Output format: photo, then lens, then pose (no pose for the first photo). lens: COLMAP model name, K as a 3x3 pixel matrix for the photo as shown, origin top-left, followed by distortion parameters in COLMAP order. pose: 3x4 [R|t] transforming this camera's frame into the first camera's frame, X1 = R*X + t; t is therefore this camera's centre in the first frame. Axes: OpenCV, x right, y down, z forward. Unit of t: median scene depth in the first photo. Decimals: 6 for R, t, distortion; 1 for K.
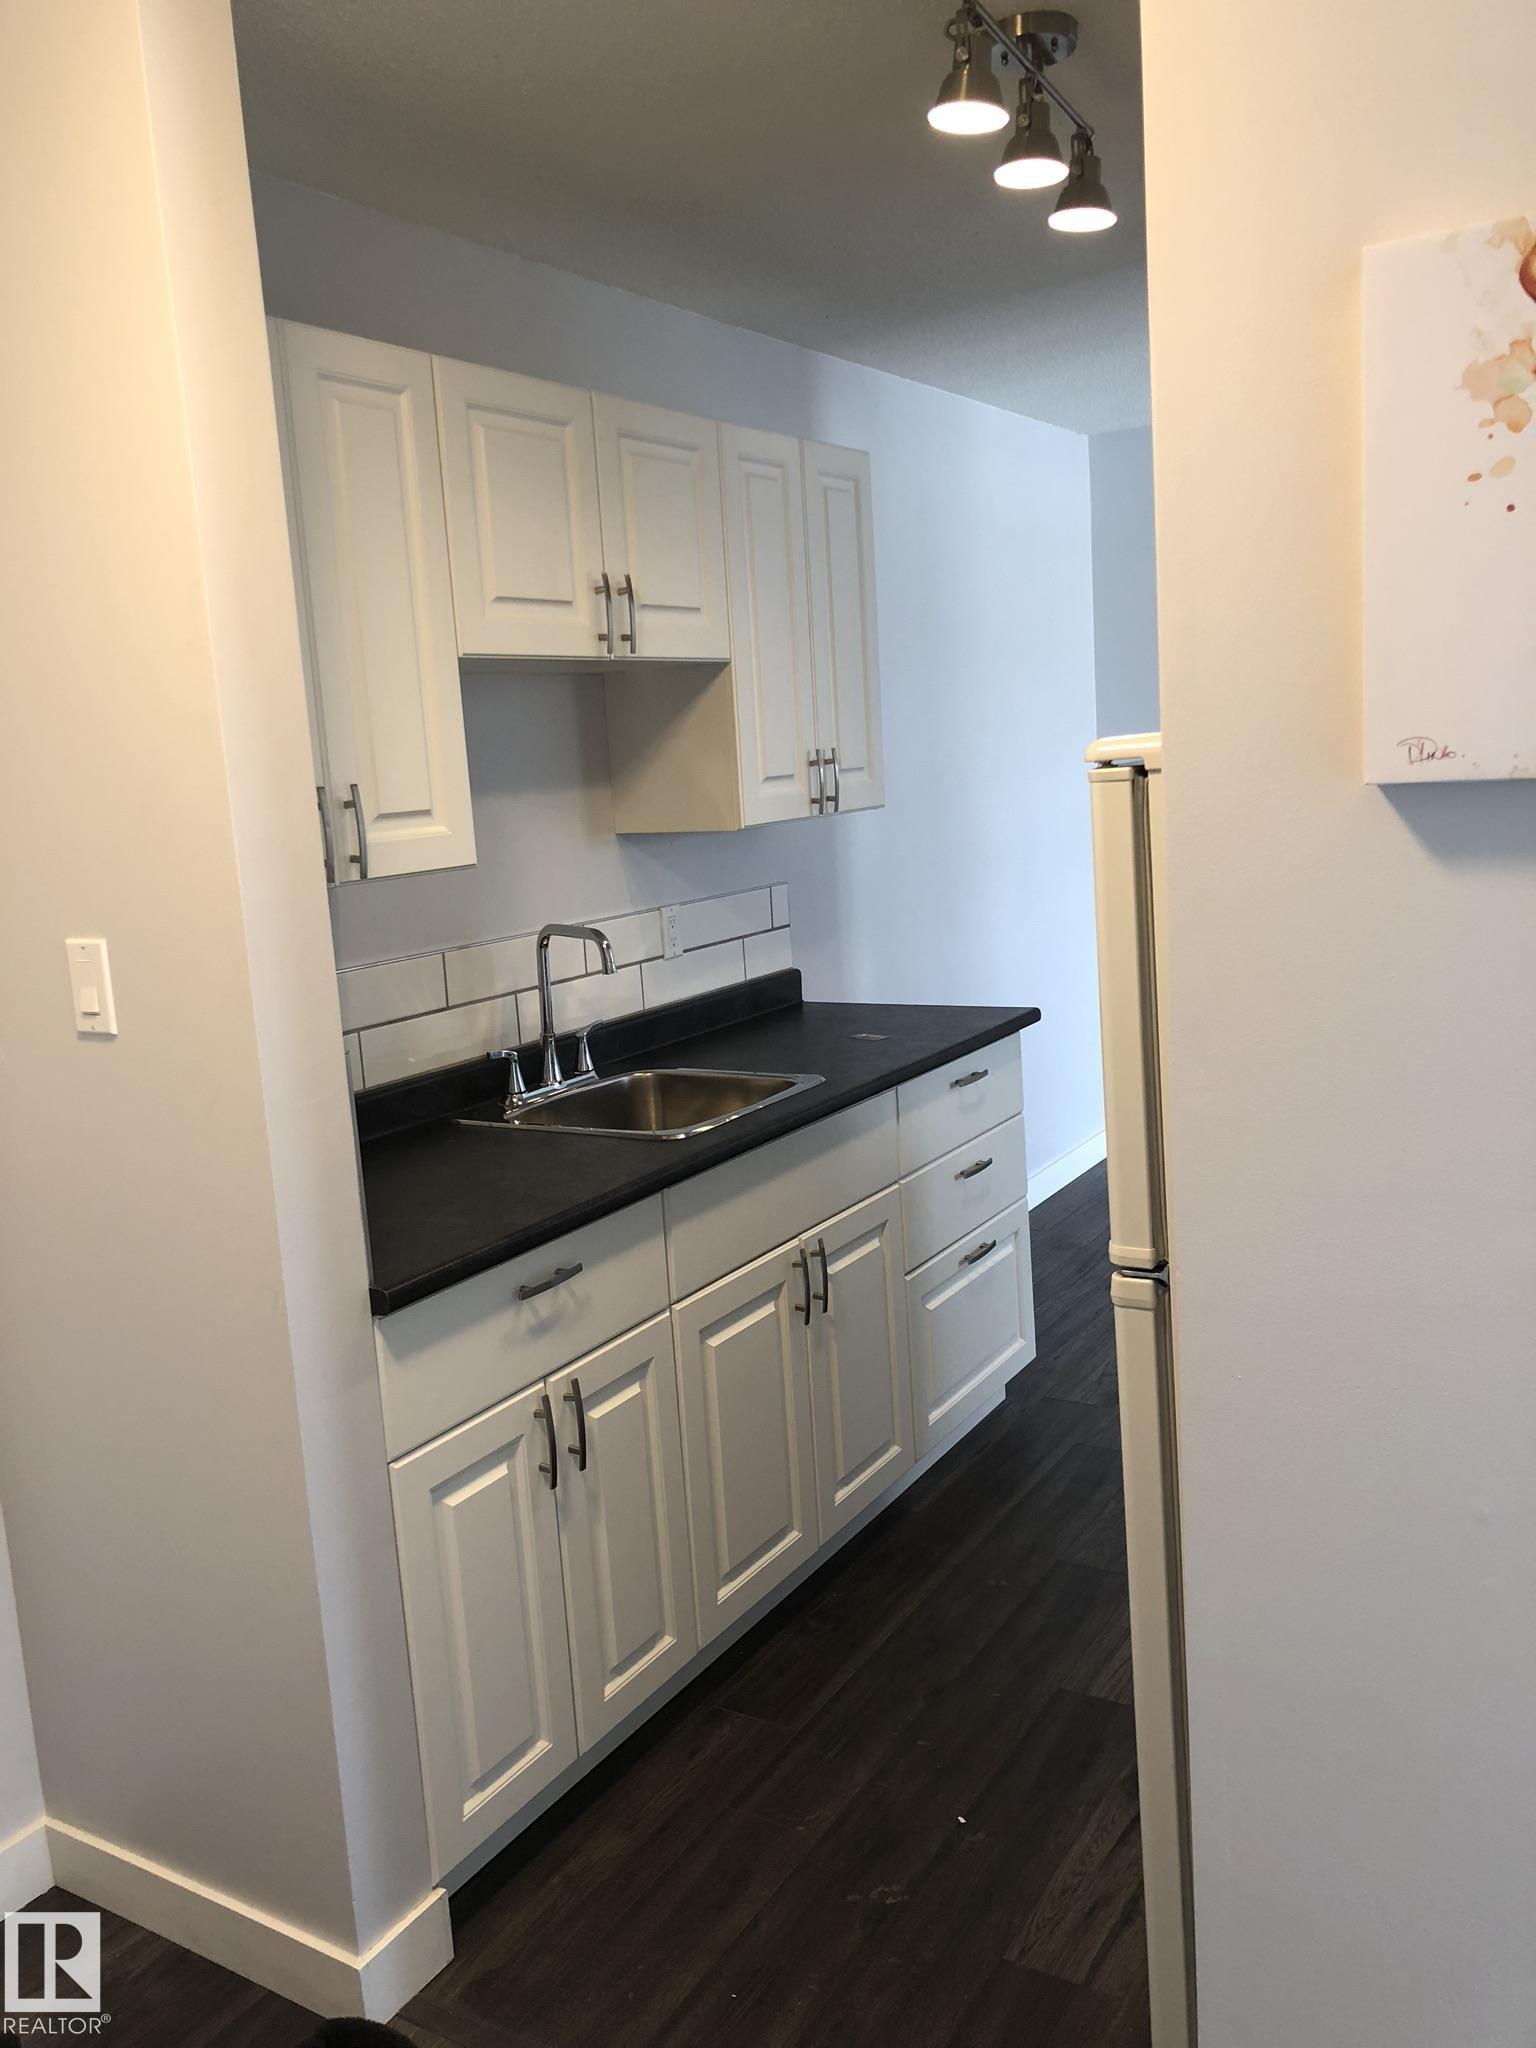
lens RADIAL K [[1665.3, 0, 761.7], [0, 1665.3, 1015.4], [0, 0, 1]] dist [0.036698, 0.001501]
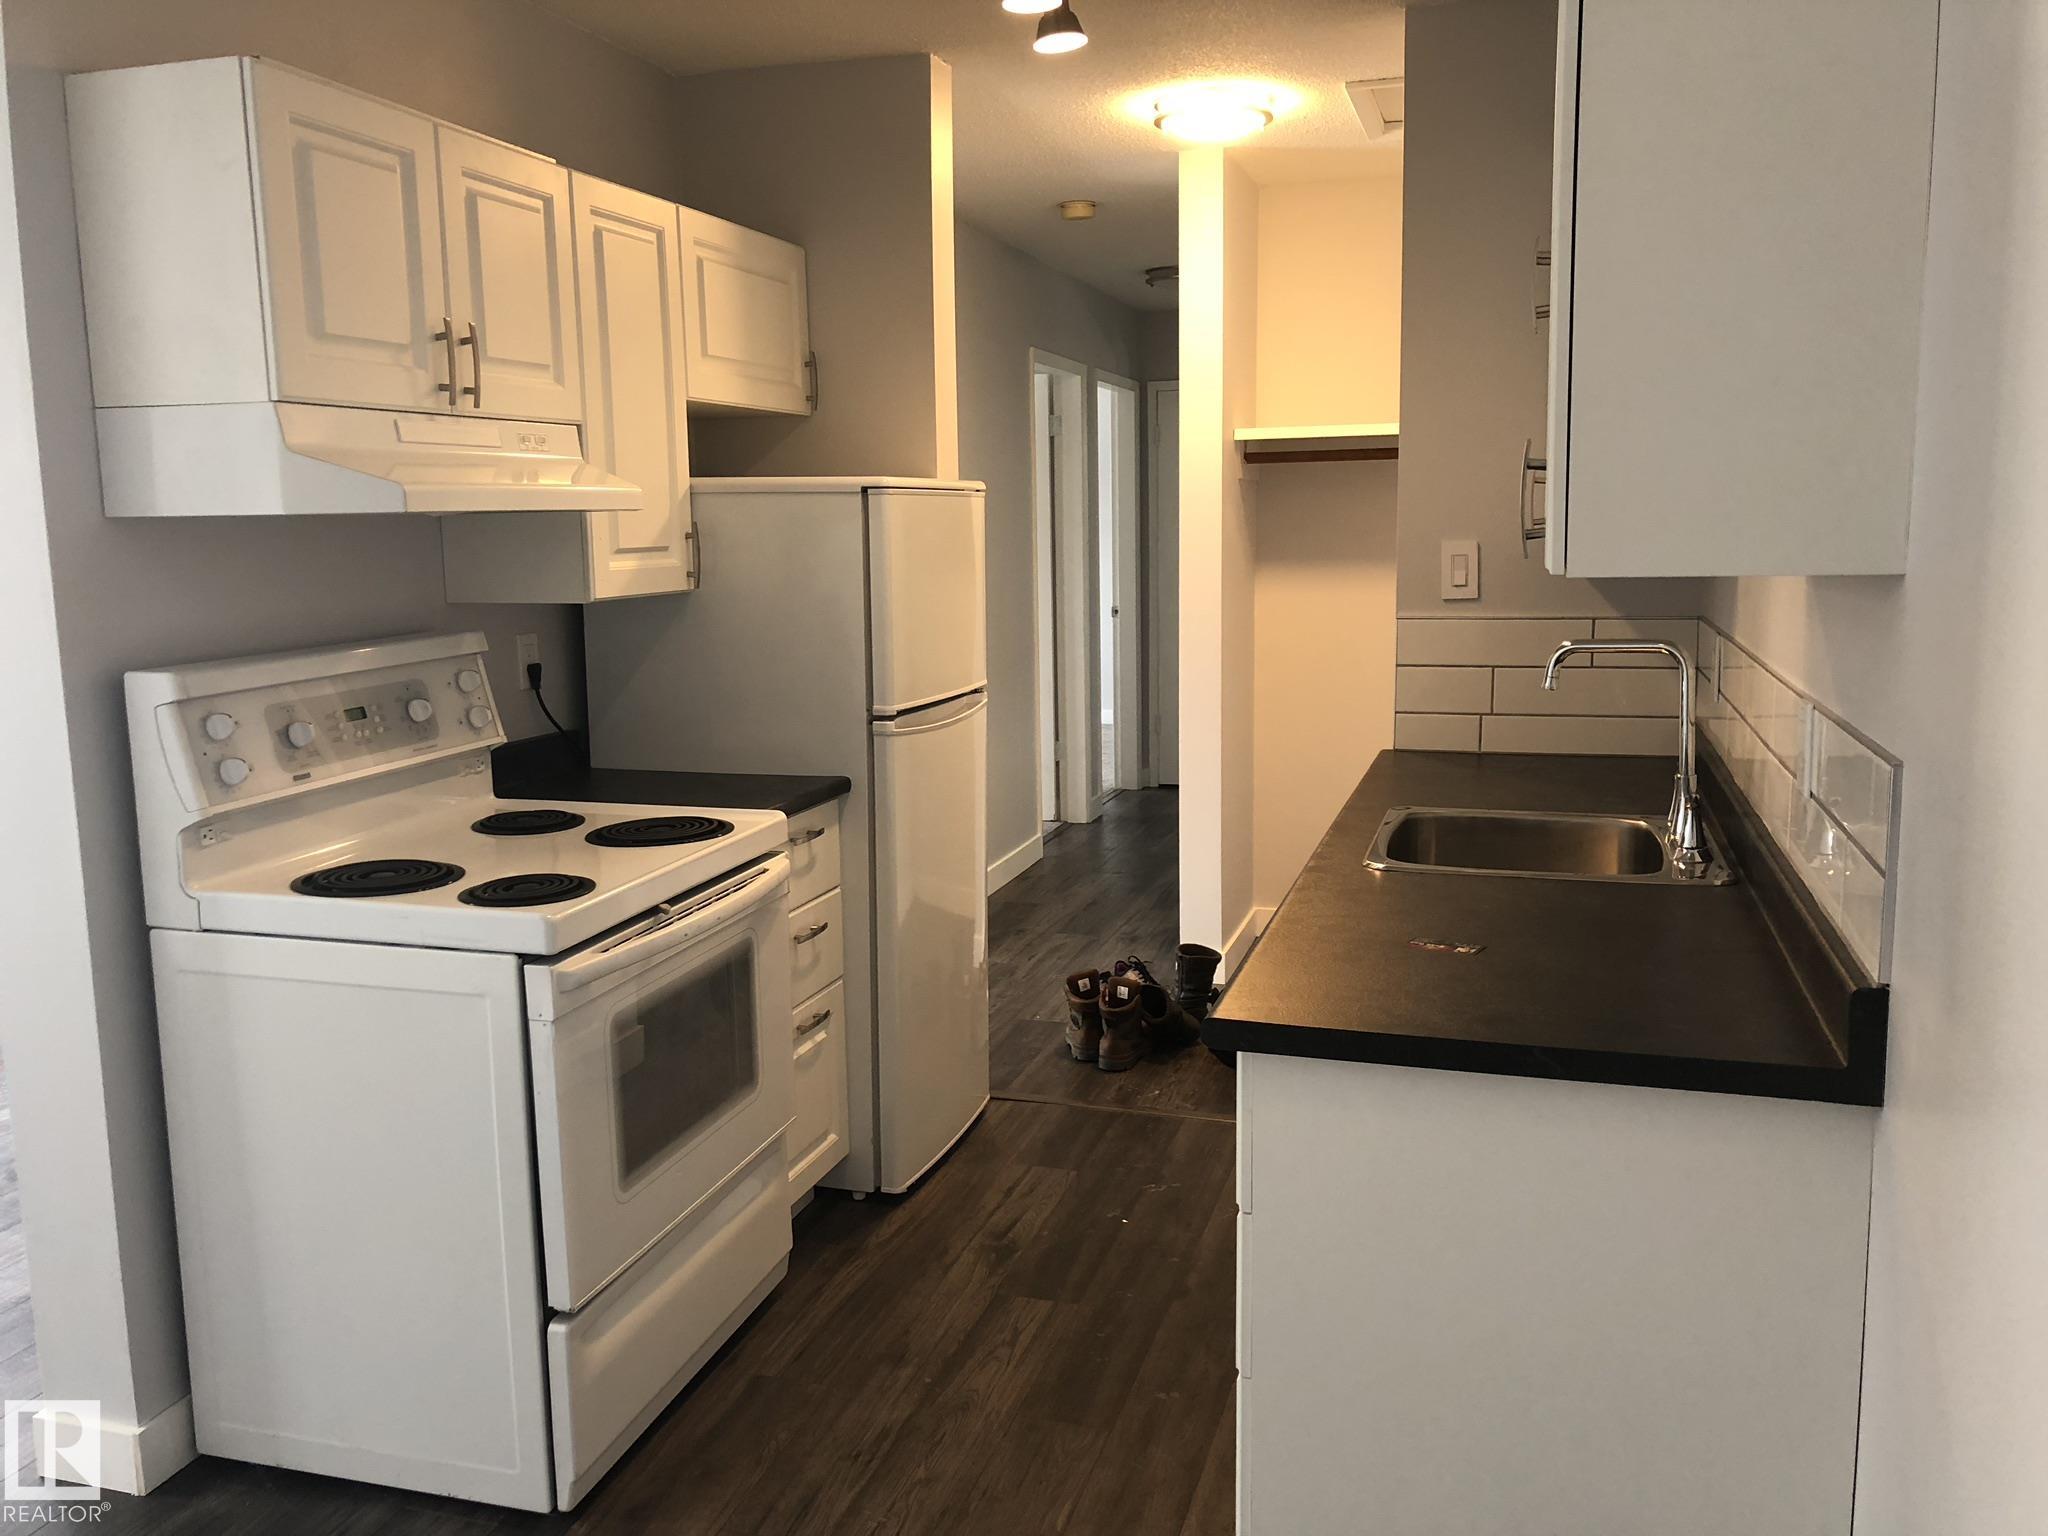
lens RADIAL K [[1657.1, 0, 1024.0], [0, 1657.1, 768.0], [0, 0, 1]] dist [-0.006333, -0.002714]
pose [[-0.962198, 0.121538, -0.243728, 0.445165], [0.038332, 0.946431, 0.320622, -0.308510], [0.269639, 0.299159, -0.915313, 1.917436]]
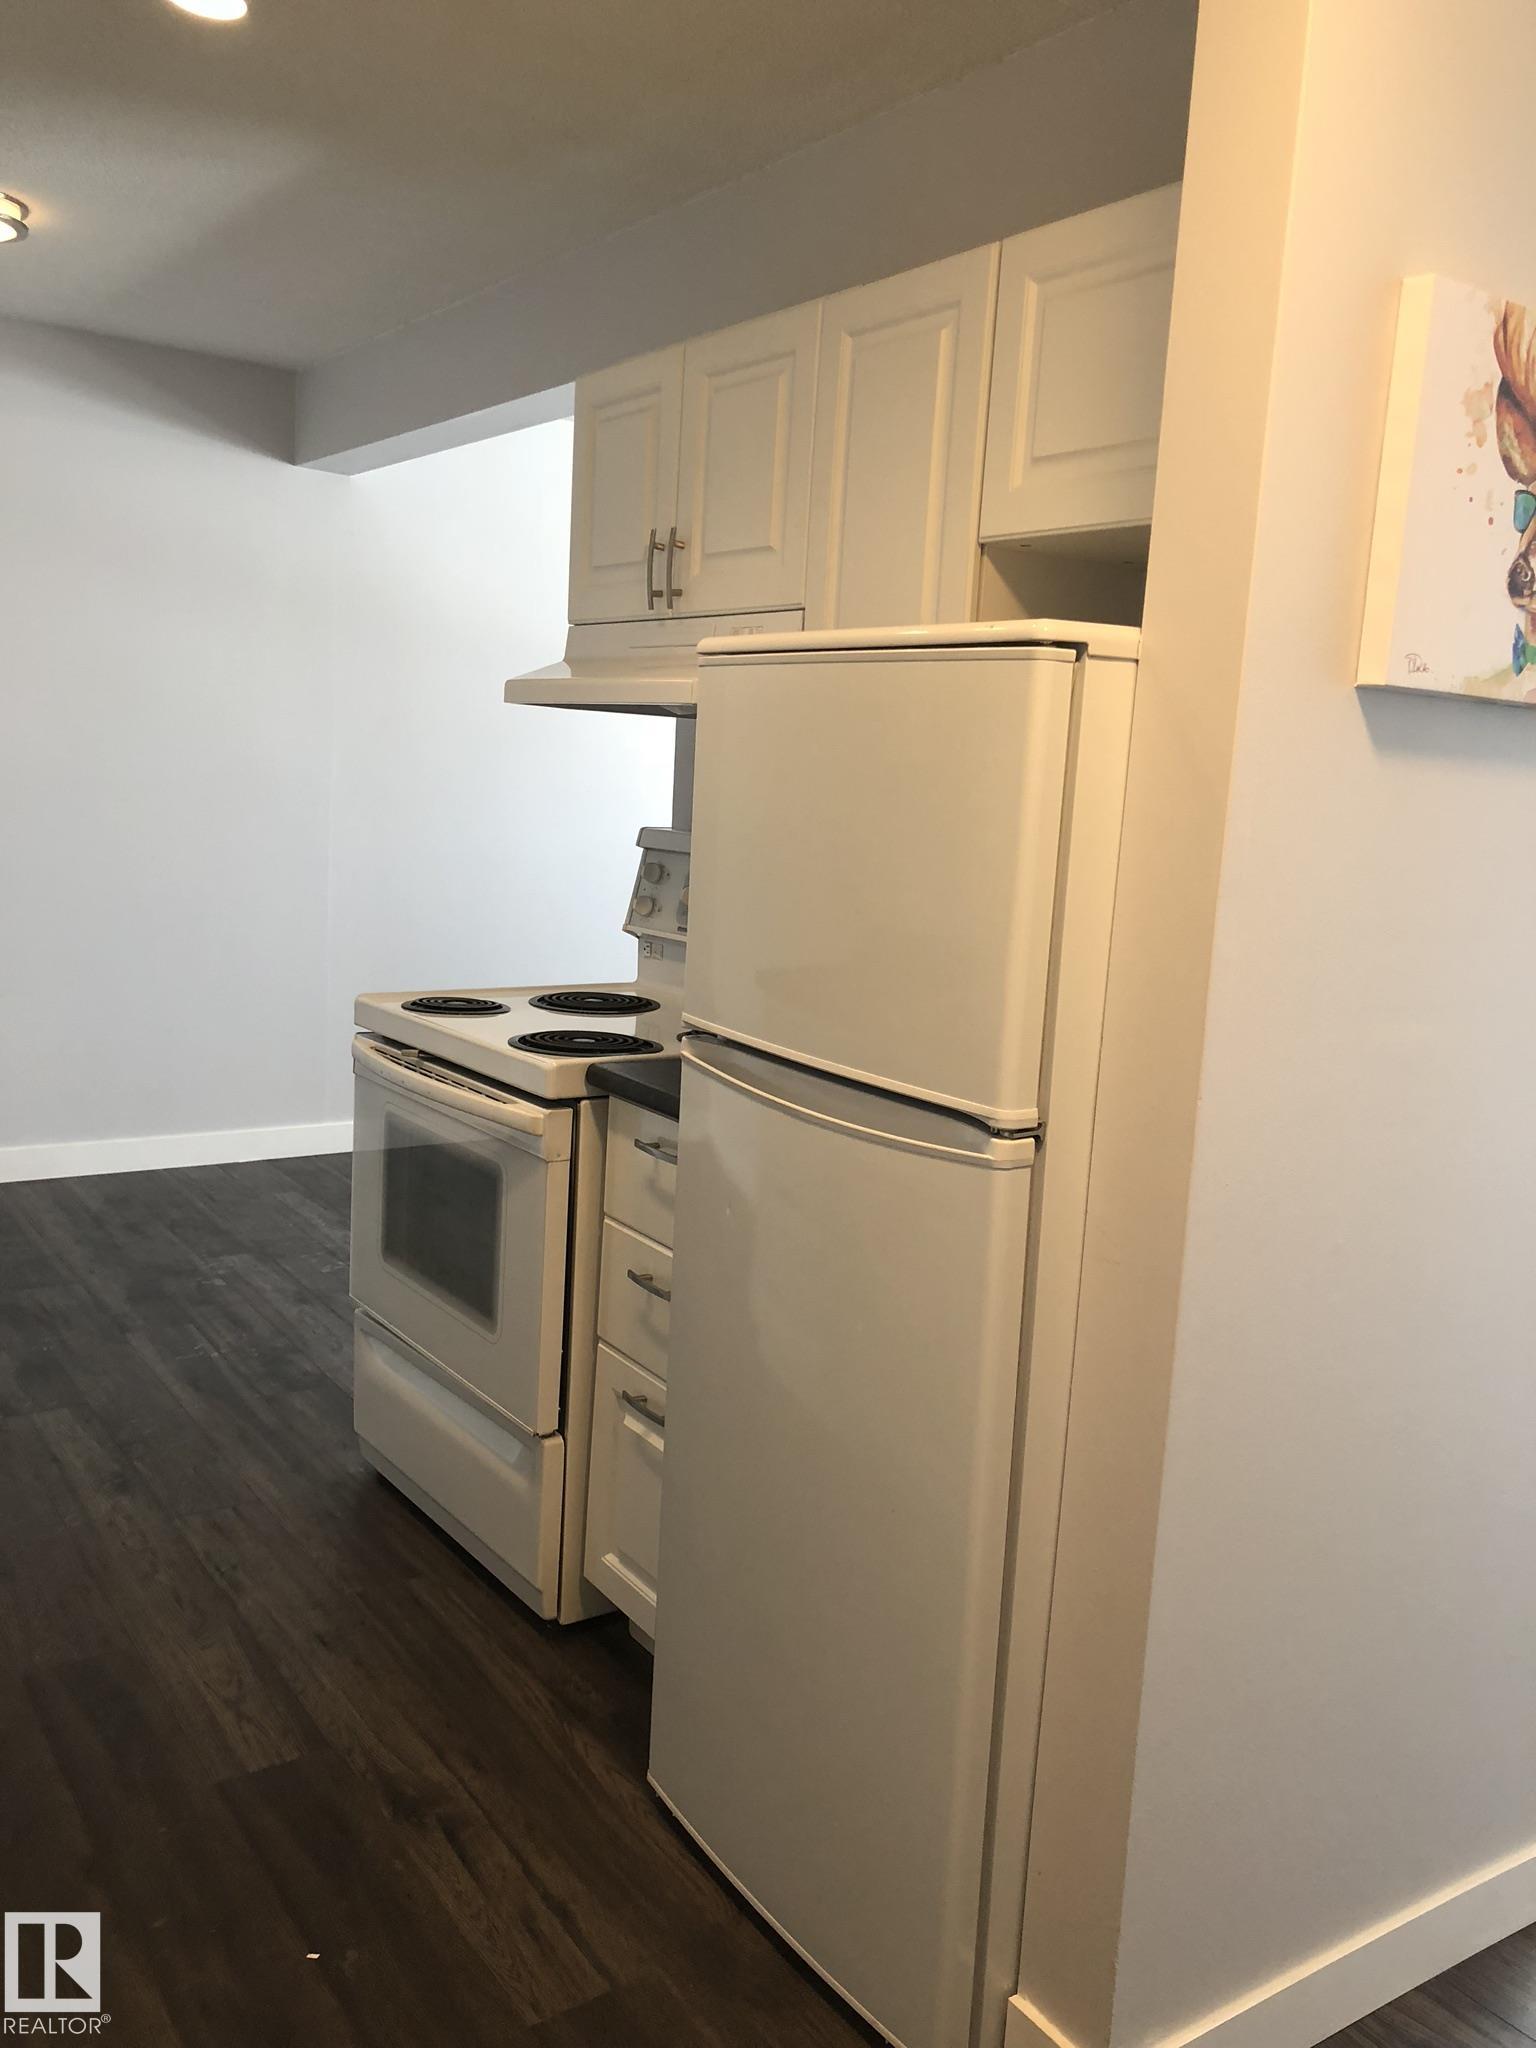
lens RADIAL K [[1689.6, 0, 768.0], [0, 1689.6, 1024.0], [0, 0, 1]] dist [0.033344, -0.003255]
pose [[0.394536, -0.046210, 0.917718, -0.461716], [0.062022, 0.997796, 0.023578, 0.028104], [-0.916785, 0.047617, 0.396532, 0.408008]]
